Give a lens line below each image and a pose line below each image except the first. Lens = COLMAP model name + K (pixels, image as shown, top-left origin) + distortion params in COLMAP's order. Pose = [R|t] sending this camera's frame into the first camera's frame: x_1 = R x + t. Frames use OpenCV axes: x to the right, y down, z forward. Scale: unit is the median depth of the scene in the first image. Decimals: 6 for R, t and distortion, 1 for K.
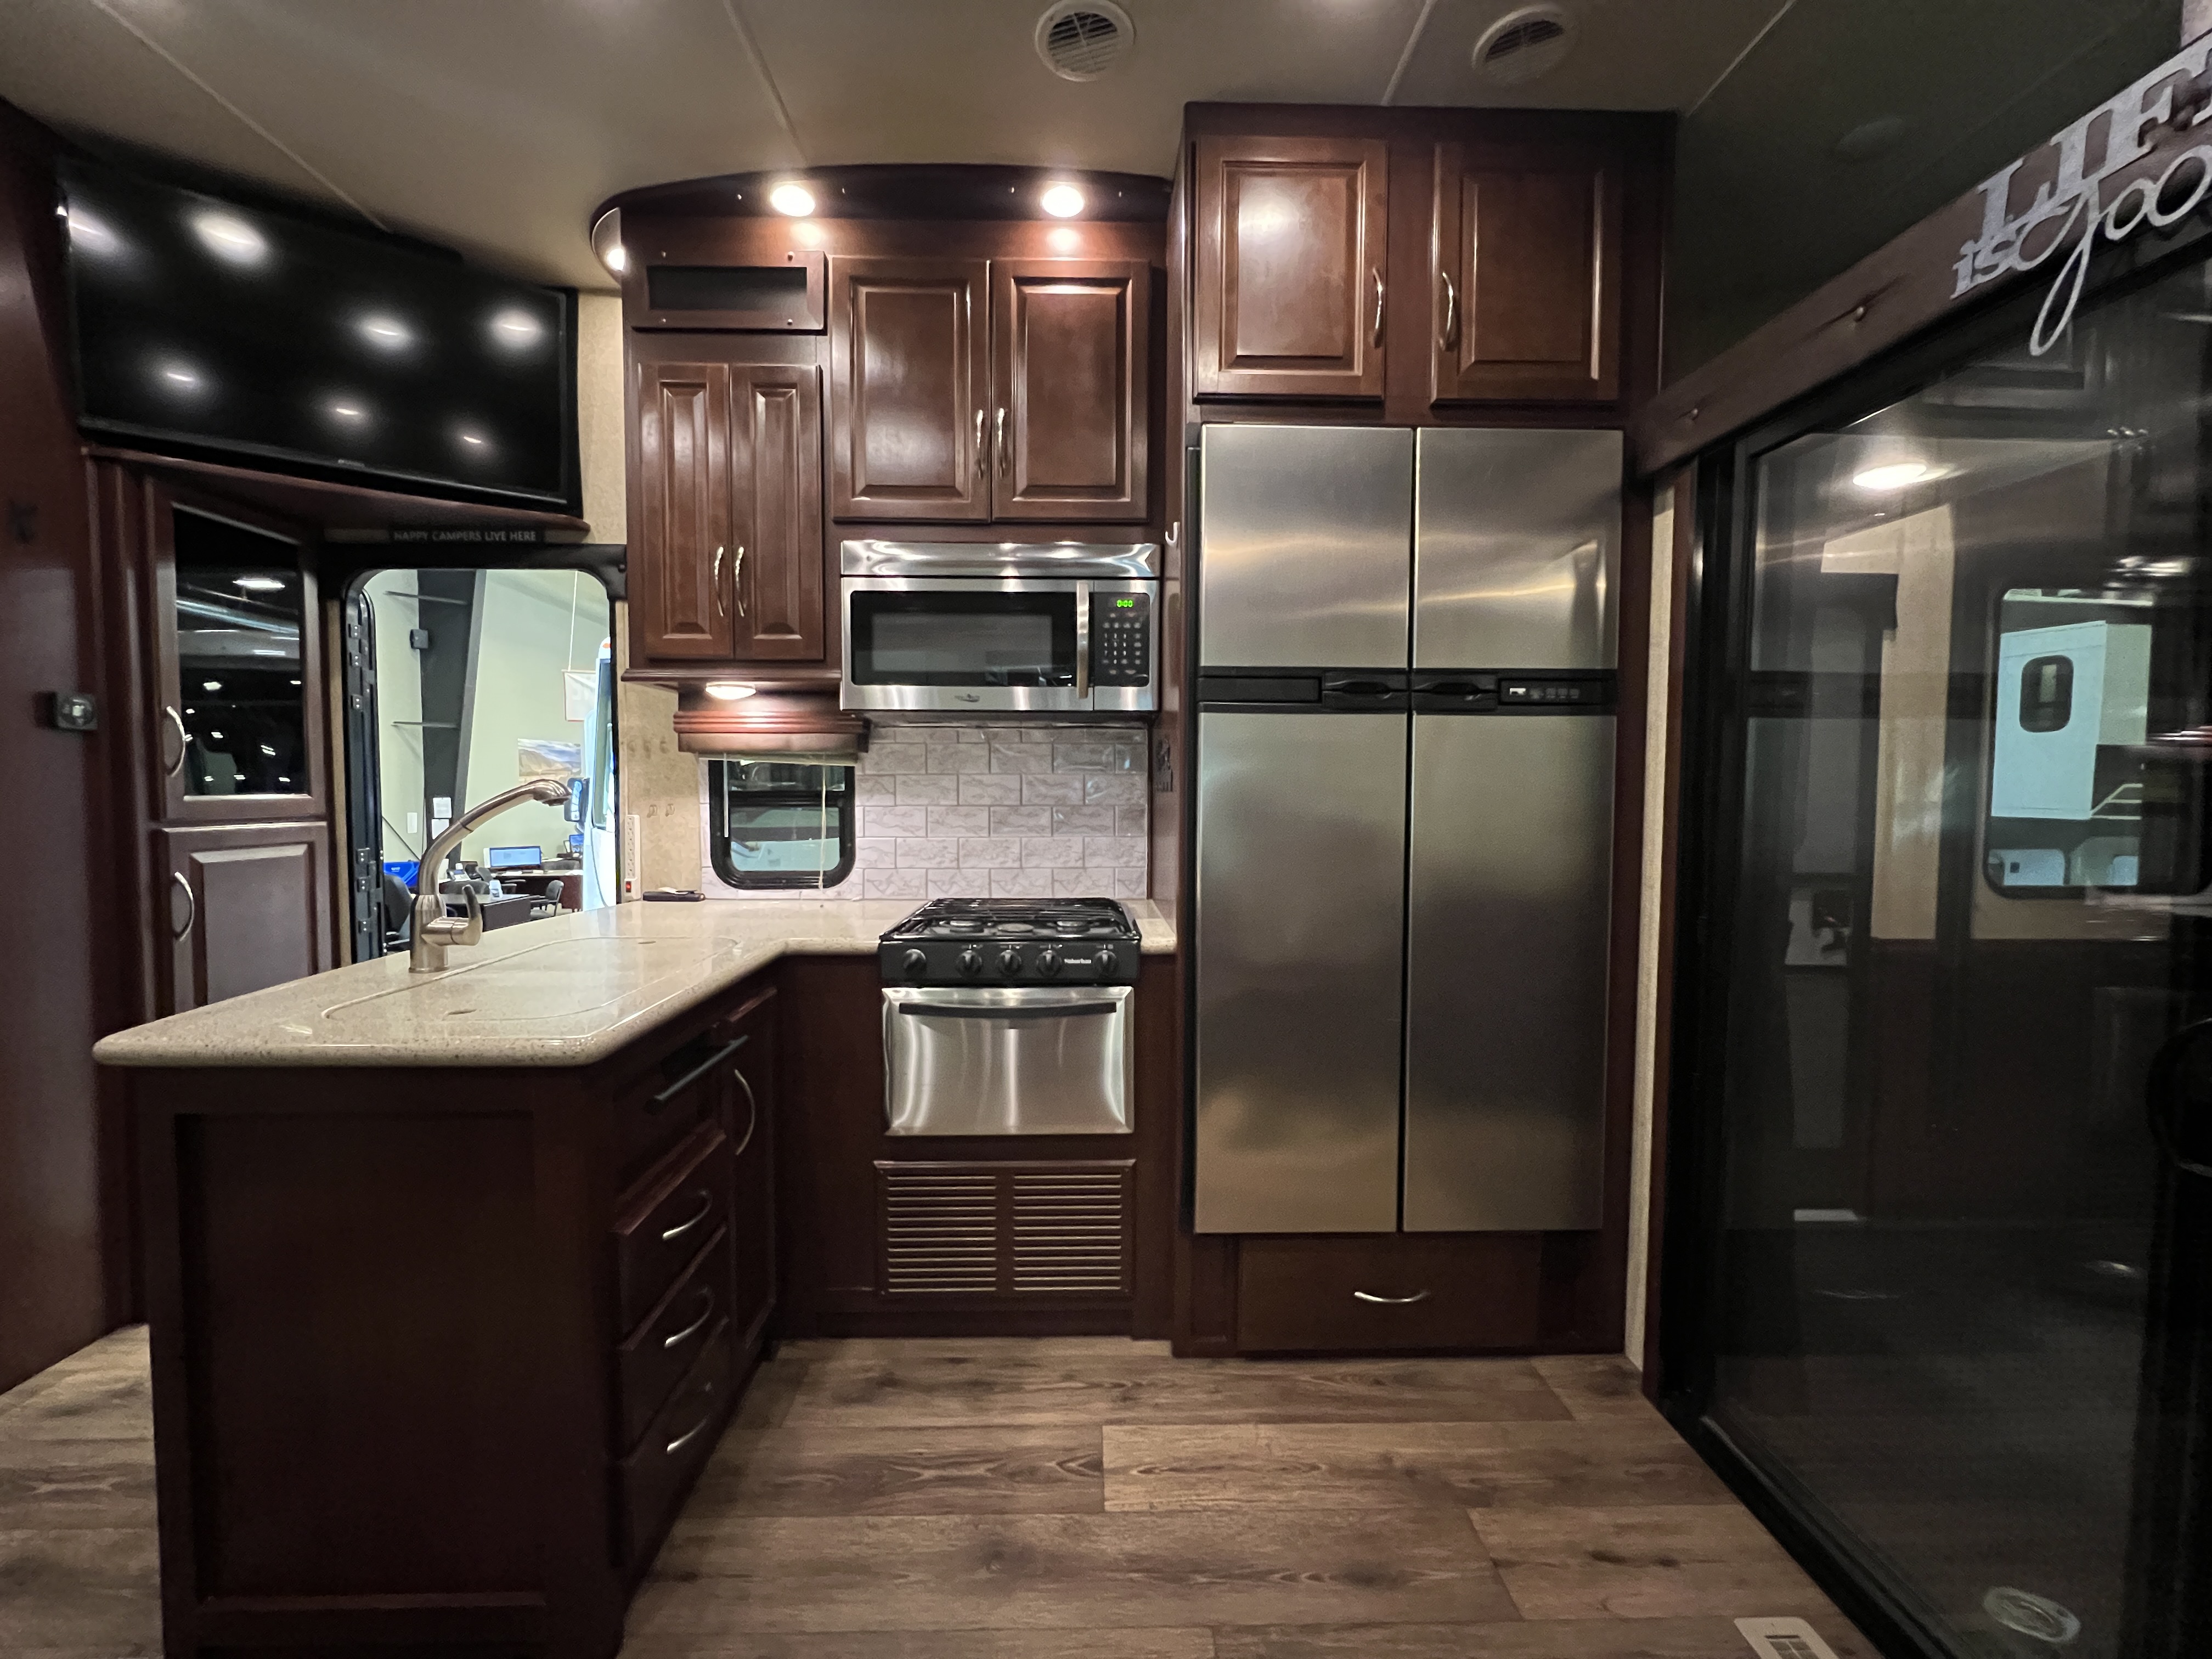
lens RADIAL K [[872.5, 0, 1100.1], [0, 872.5, 833.4], [0, 0, 1]] dist [-0.000042, 0.000002]
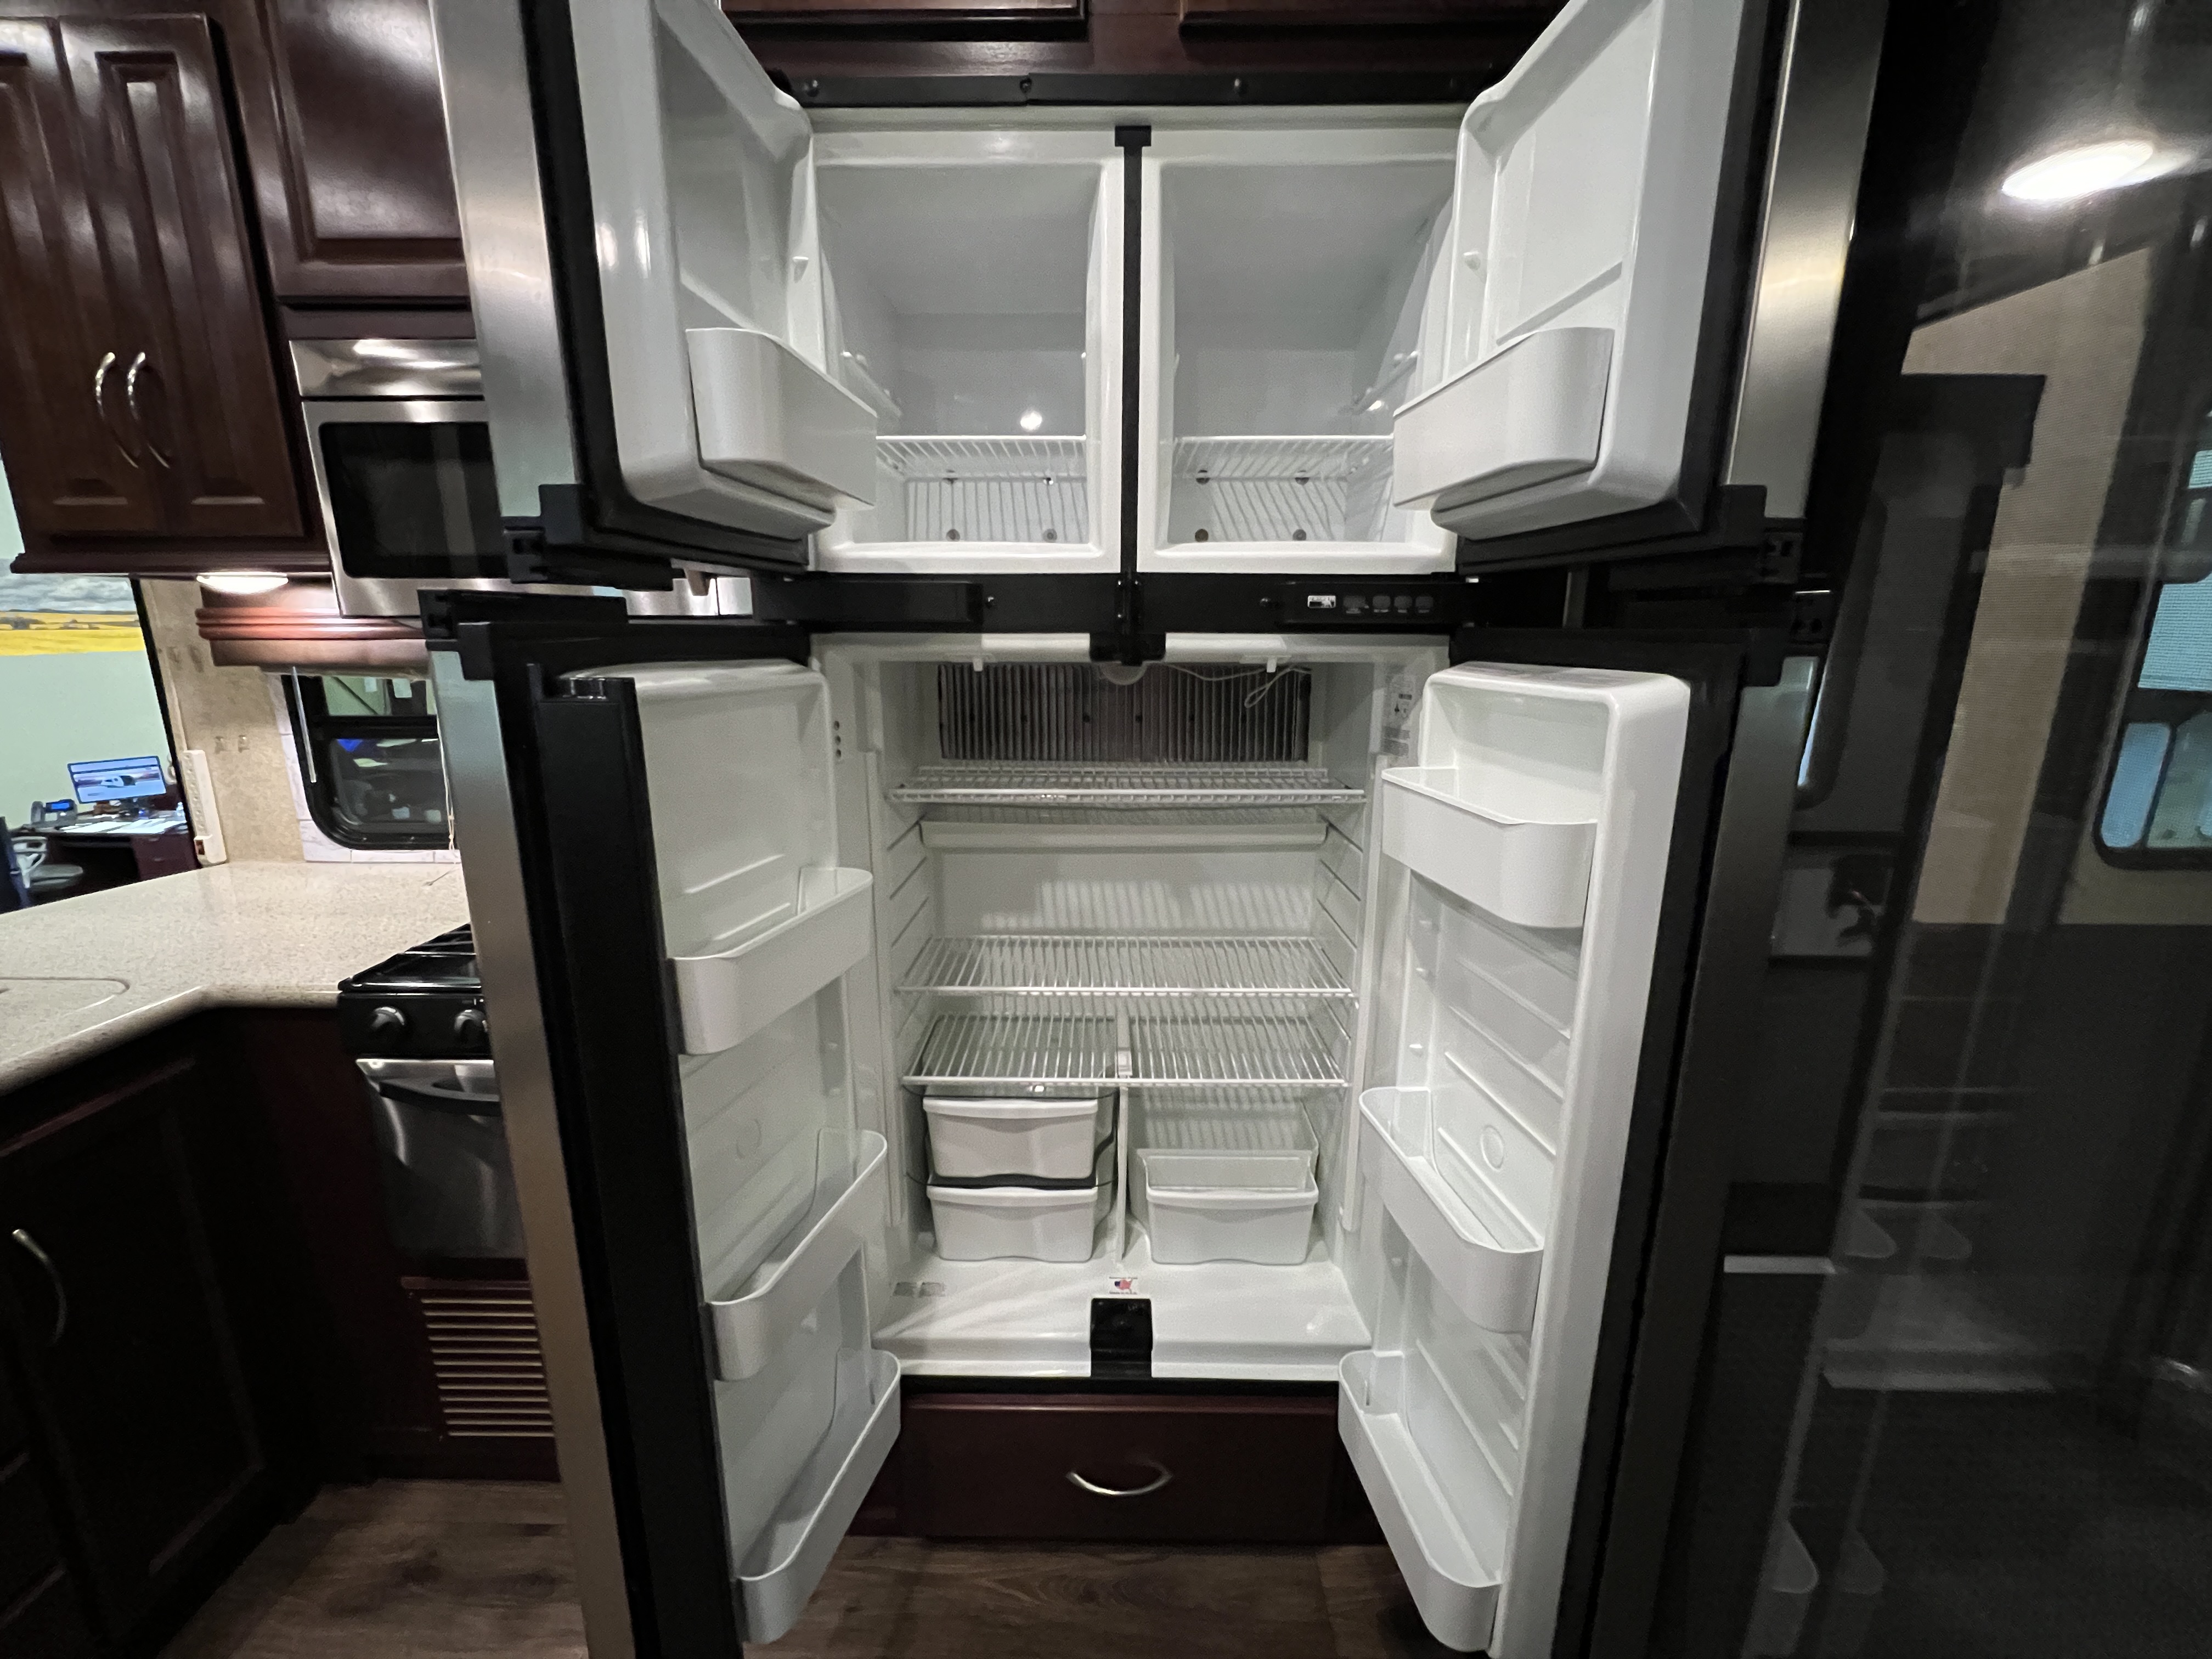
lens RADIAL K [[872.5, 0, 1110.6], [0, 872.5, 828.7], [0, 0, 1]] dist [-0.000042, 0.000002]
pose [[0.999335, 0.005561, -0.036036, 0.305549], [0.000817, 0.984638, 0.174608, -0.097846], [0.036453, -0.174521, 0.983978, 0.344605]]
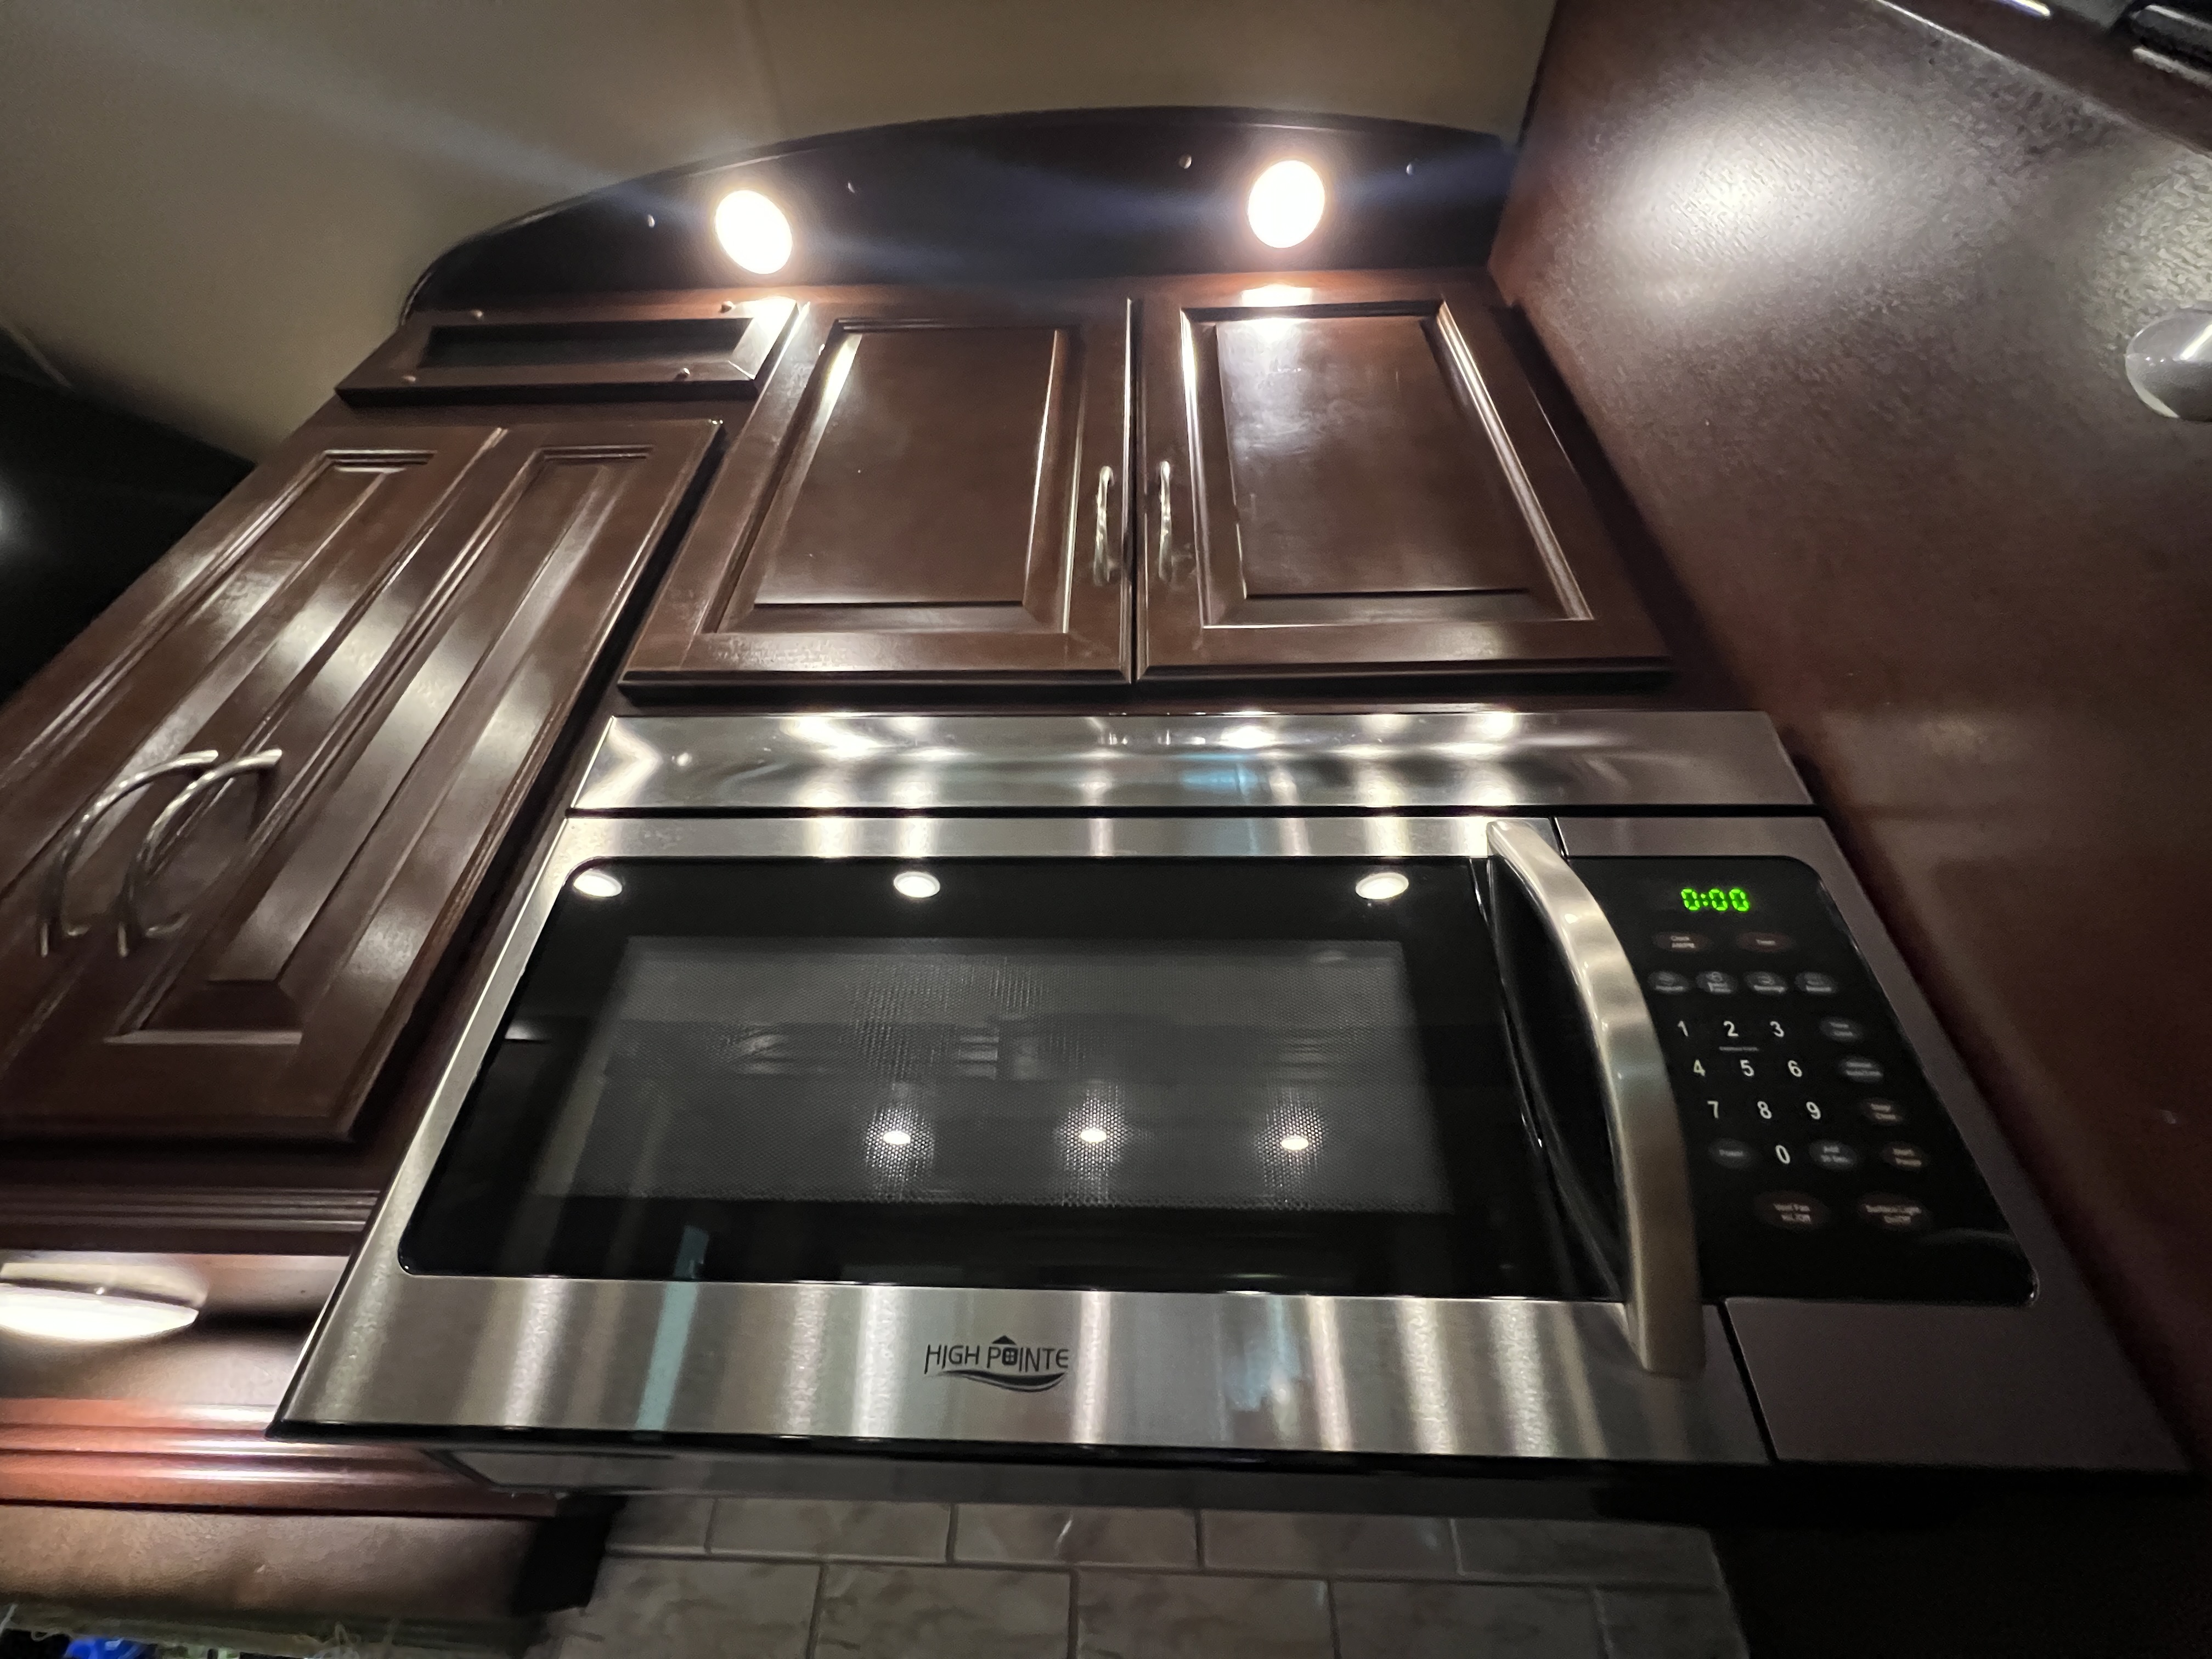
lens RADIAL K [[872.5, 0, 1112.0], [0, 872.5, 824.1], [0, 0, 1]] dist [-0.000042, 0.000002]
pose [[0.998814, -0.019895, -0.044438, -0.122239], [-0.010788, 0.799583, -0.600459, -0.137605], [0.047478, 0.600227, 0.798420, 0.793441]]
